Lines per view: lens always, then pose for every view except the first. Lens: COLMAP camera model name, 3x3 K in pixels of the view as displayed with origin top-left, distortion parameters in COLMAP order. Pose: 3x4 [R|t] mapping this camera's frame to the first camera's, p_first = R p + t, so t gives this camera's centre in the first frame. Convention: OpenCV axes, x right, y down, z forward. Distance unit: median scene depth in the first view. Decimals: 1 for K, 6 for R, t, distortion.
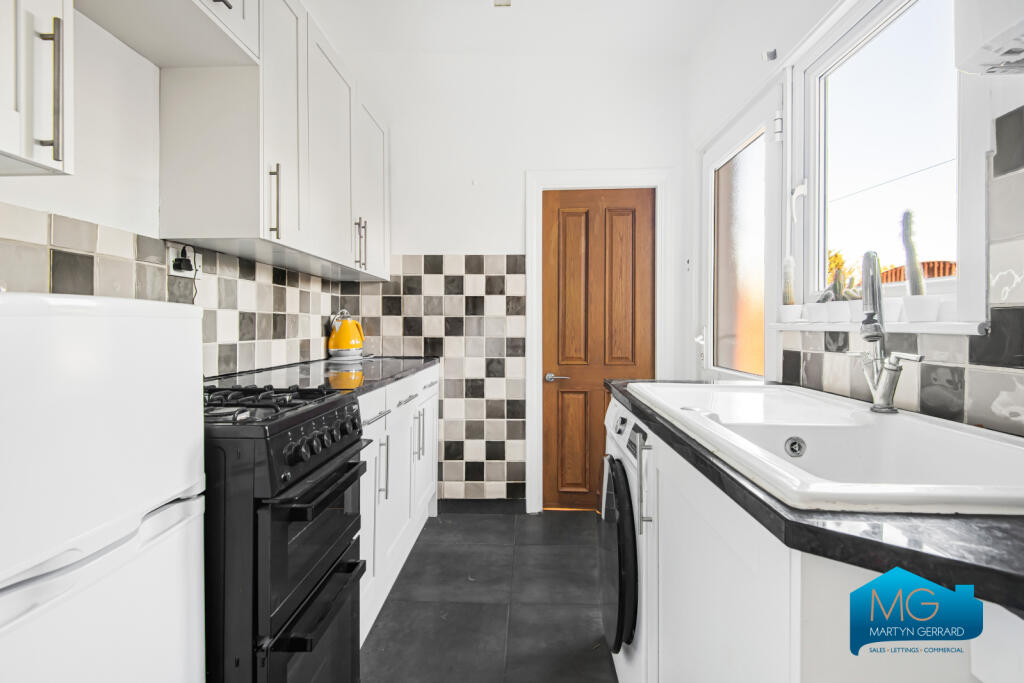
lens RADIAL K [[482.2, 0, 516.7], [0, 482.2, 325.3], [0, 0, 1]] dist [-0.000187, -0.000015]
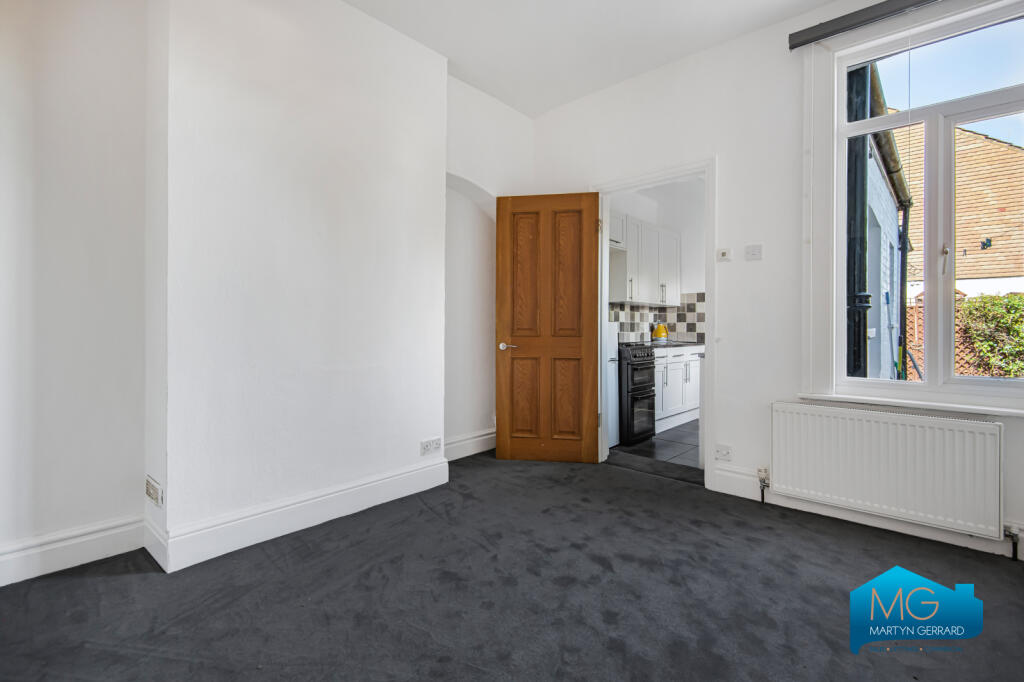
lens RADIAL K [[482.2, 0, 516.7], [0, 482.2, 324.8], [0, 0, 1]] dist [-0.000187, -0.000015]
pose [[0.768088, -0.006180, -0.640315, 0.586799], [0.000459, 0.999958, -0.009100, 0.010497], [0.640344, 0.006696, 0.768059, -1.183392]]
